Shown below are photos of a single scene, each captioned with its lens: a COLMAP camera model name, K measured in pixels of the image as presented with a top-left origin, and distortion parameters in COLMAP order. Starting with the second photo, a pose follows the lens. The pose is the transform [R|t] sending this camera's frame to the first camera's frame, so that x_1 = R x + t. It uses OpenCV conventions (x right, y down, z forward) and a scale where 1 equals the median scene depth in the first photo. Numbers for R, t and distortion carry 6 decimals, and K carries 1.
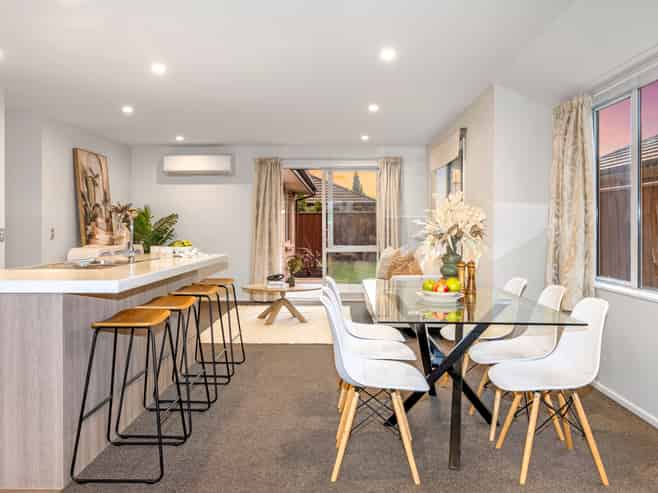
lens RADIAL K [[508.4, 0, 330.1], [0, 508.4, 229.5], [0, 0, 1]] dist [-0.044498, -0.000976]
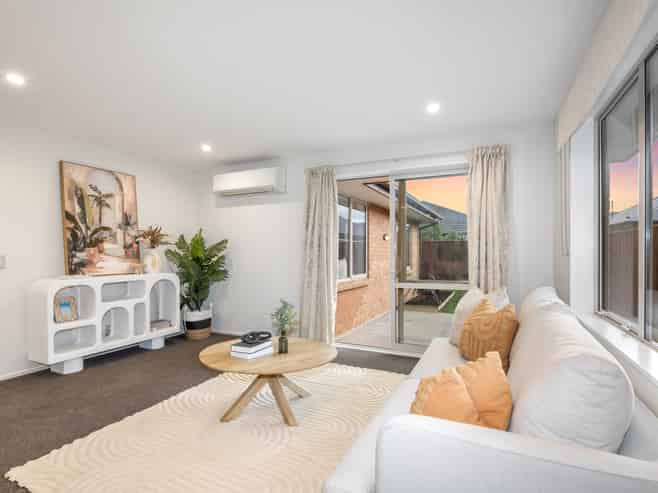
lens RADIAL K [[361.2, 0, 329.0], [0, 361.2, 246.5], [0, 0, 1]] dist [-0.000461, -0.000278]
pose [[0.909501, -0.002580, -0.415695, 0.149362], [-0.005664, 0.999811, -0.018600, -0.007792], [0.415664, 0.019271, 0.909314, 0.594554]]
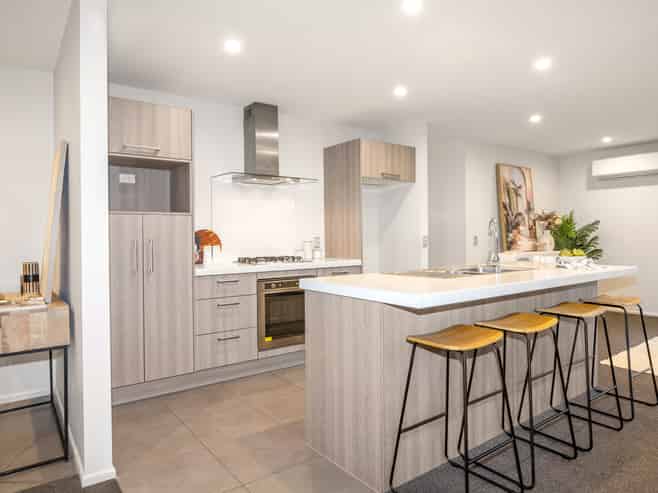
lens RADIAL K [[423.5, 0, 329.0], [0, 423.5, 246.5], [0, 0, 1]] dist [-0.035997, 0.002286]
pose [[0.591138, 0.014557, -0.806439, 0.025916], [0.005329, 0.999745, 0.021953, -0.000698], [0.806553, -0.017275, 0.590909, 0.132488]]
